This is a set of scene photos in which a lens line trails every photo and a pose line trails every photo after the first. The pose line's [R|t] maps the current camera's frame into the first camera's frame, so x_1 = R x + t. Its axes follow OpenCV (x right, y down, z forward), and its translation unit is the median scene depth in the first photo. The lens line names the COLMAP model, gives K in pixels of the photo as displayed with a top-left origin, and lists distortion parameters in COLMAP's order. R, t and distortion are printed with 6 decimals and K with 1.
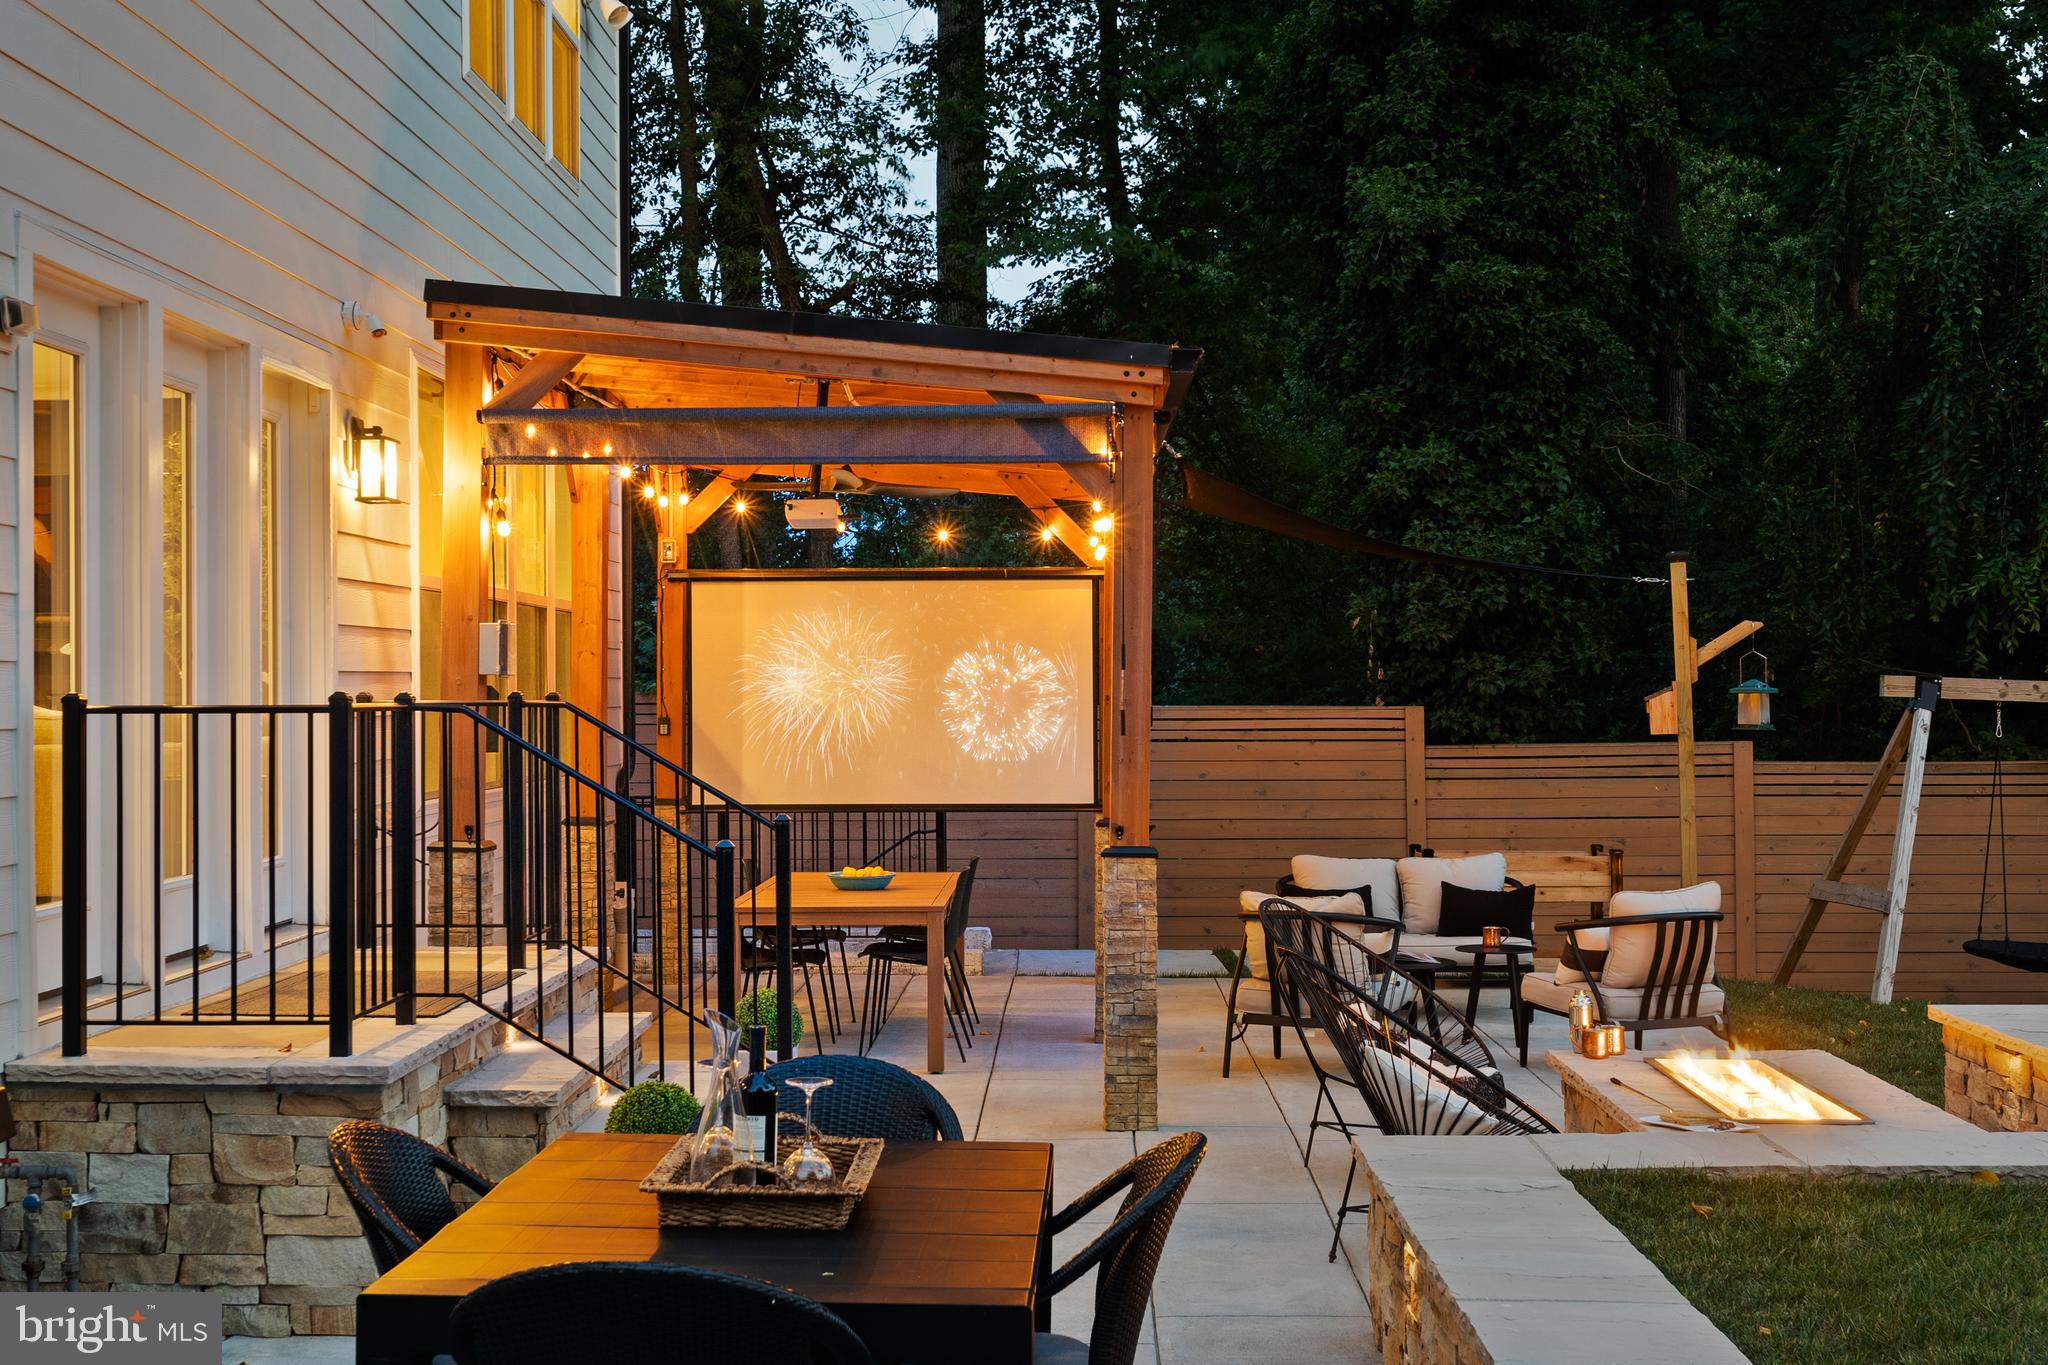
lens RADIAL K [[2547.3, 0, 1024.0], [0, 2547.3, 682.5], [0, 0, 1]] dist [-0.070907, -0.017857]
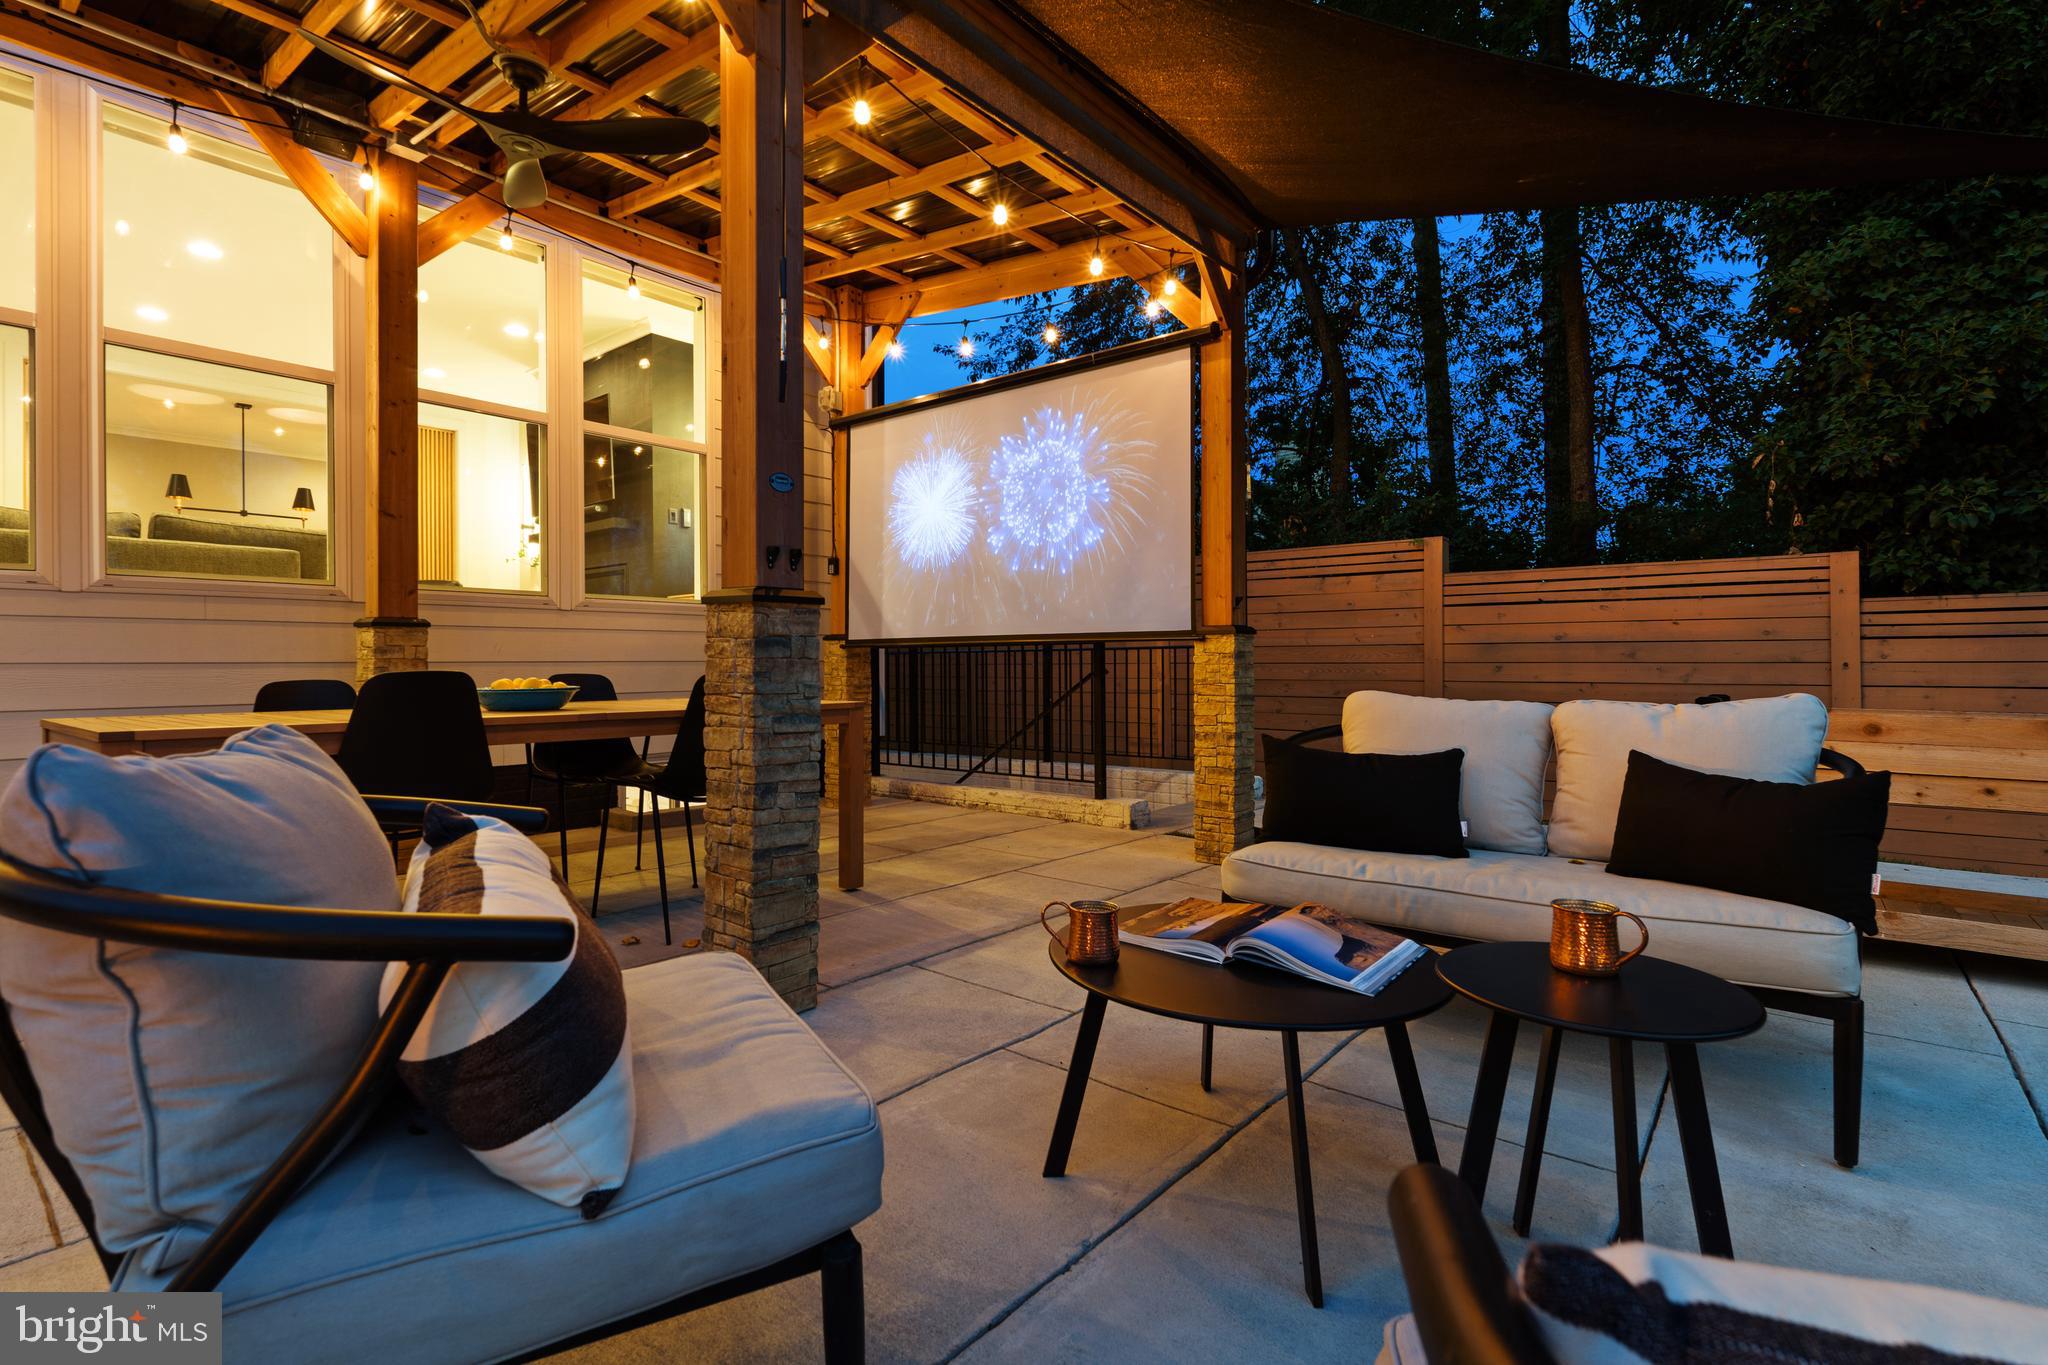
lens RADIAL K [[933.9, 0, 1024.0], [0, 933.9, 682.5], [0, 0, 1]] dist [-0.013647, 0.000653]
pose [[0.778041, 0.009626, -0.628140, 0.134986], [0.002989, 0.999815, 0.019024, 0.046244], [0.628207, -0.016679, 0.777867, 0.590923]]
